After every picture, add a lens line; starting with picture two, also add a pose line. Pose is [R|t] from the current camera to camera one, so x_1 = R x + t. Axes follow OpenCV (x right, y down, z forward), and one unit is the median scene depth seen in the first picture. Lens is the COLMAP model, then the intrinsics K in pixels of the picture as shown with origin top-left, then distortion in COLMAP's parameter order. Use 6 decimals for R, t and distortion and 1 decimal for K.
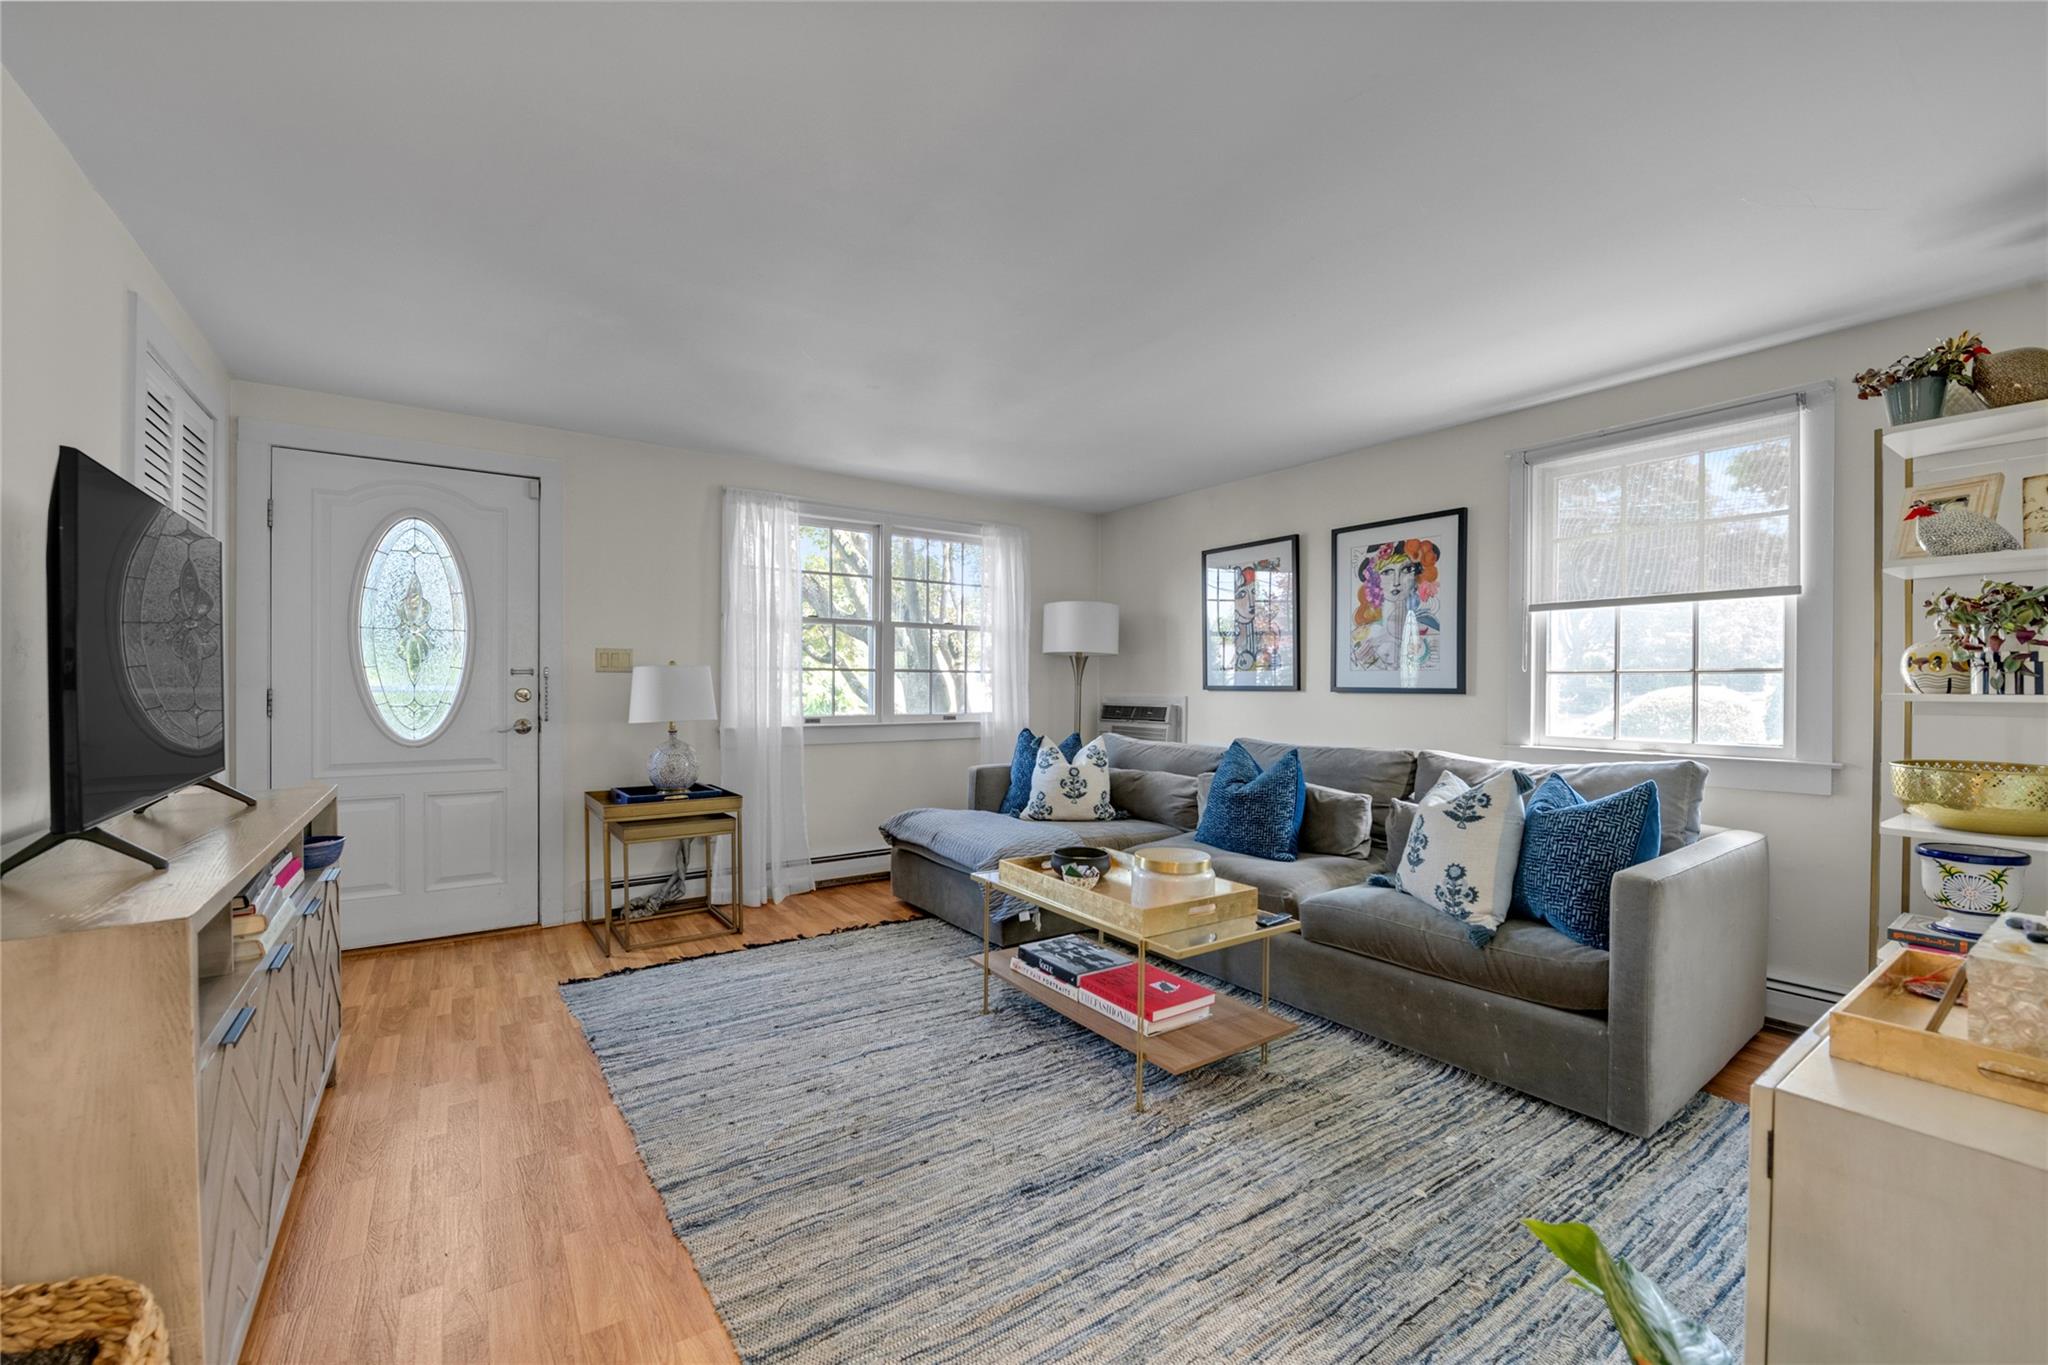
lens RADIAL K [[832.2, 0, 1035.7], [0, 832.2, 683.7], [0, 0, 1]] dist [-0.008443, -0.002016]
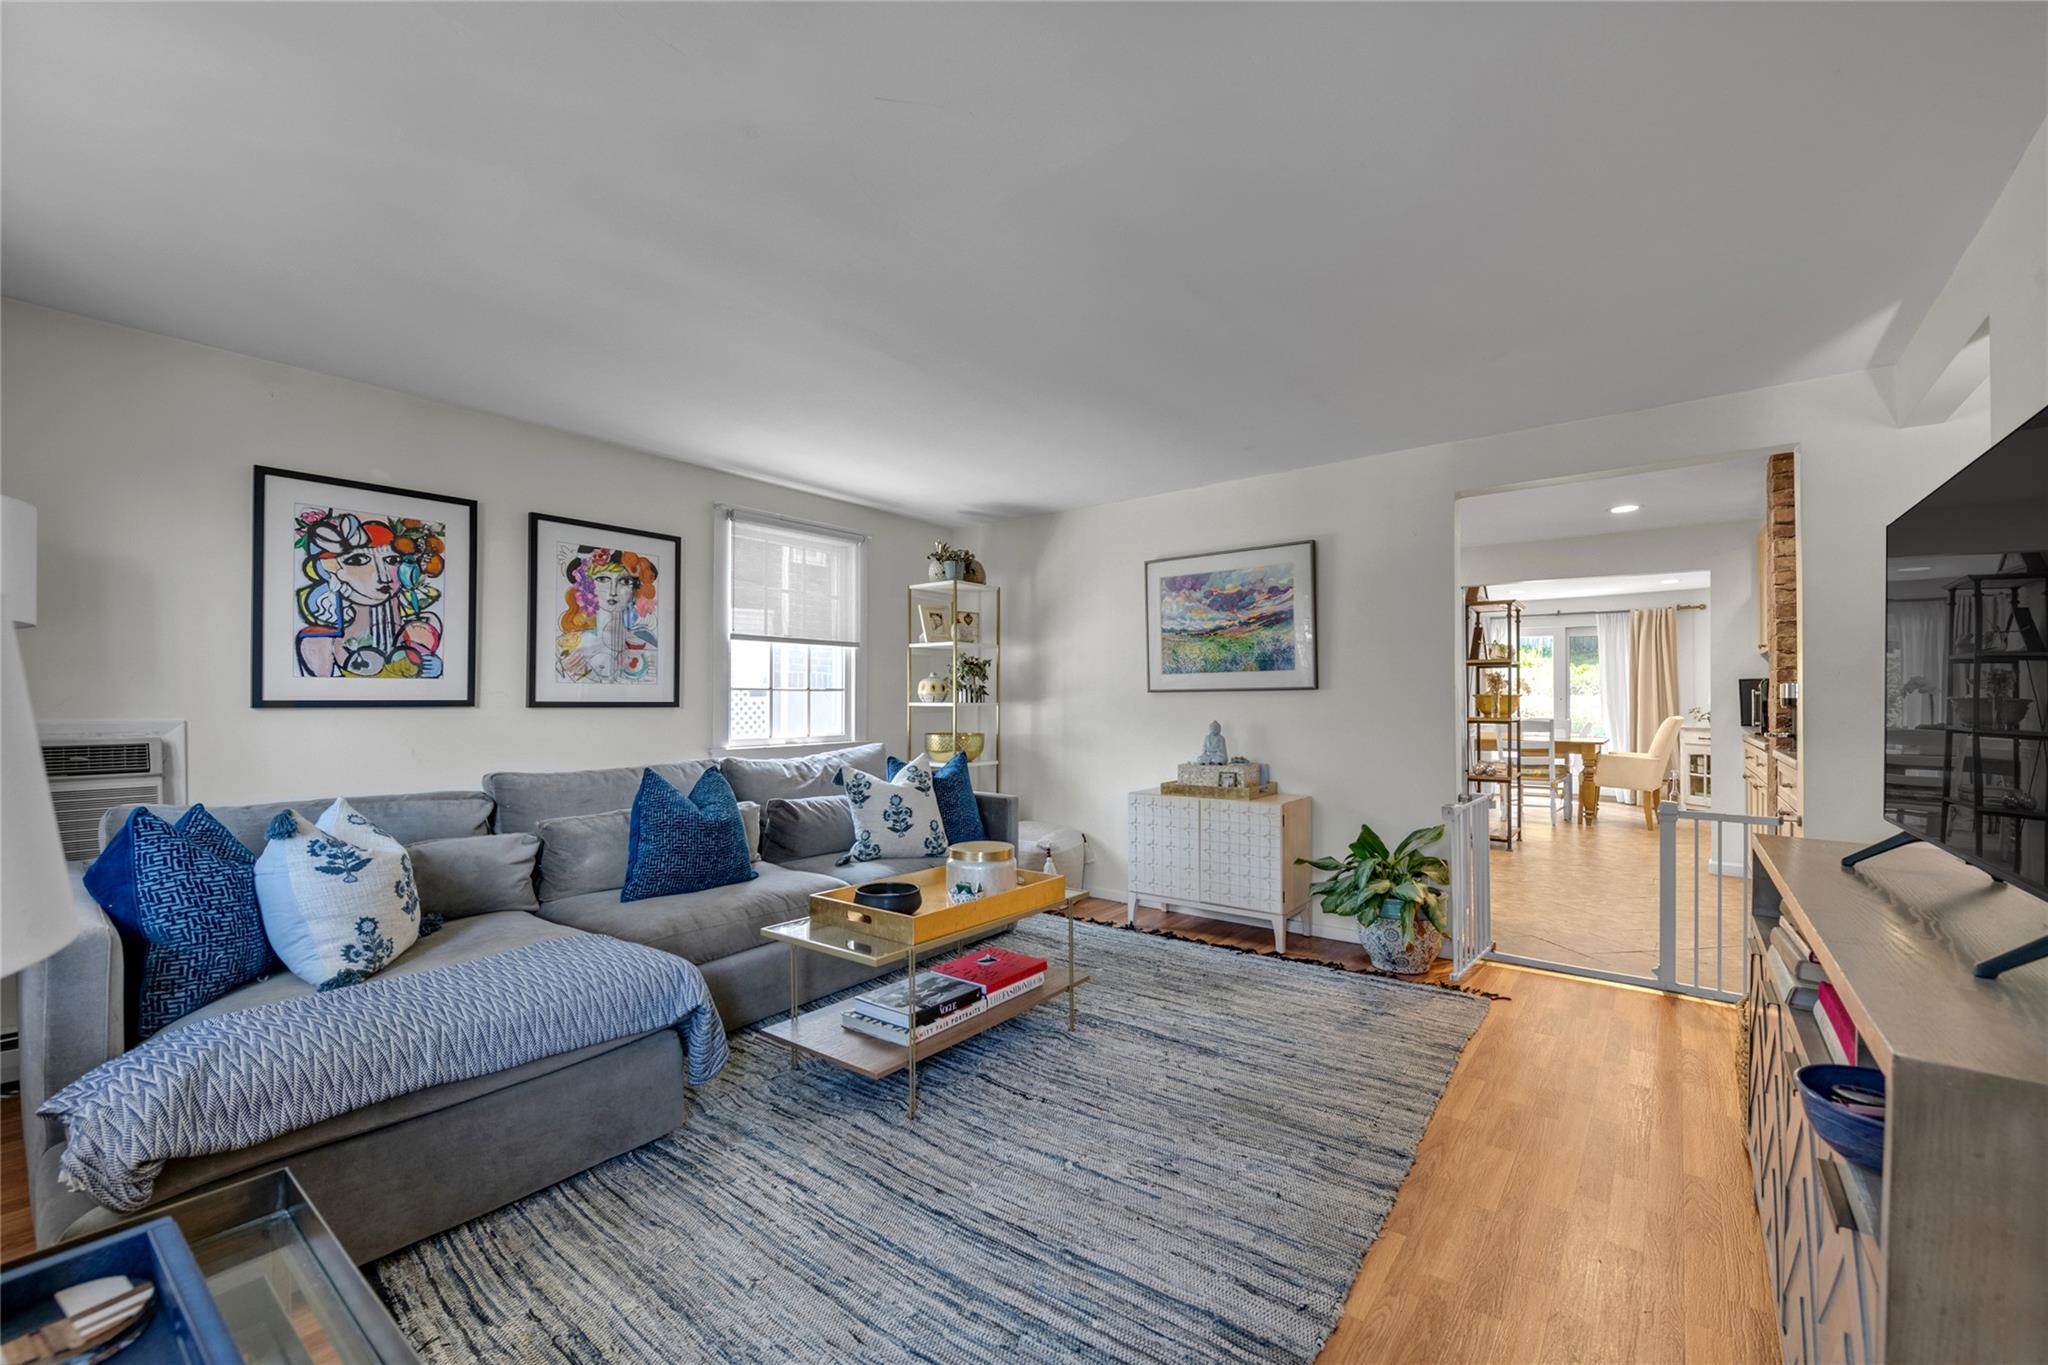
lens RADIAL K [[832.2, 0, 1009.3], [0, 832.2, 698.9], [0, 0, 1]] dist [-0.008443, -0.002016]
pose [[-0.285307, -0.006832, 0.958412, -0.713306], [-0.005928, 0.999968, 0.005364, -0.007213], [-0.958418, -0.004151, -0.285338, 0.960749]]
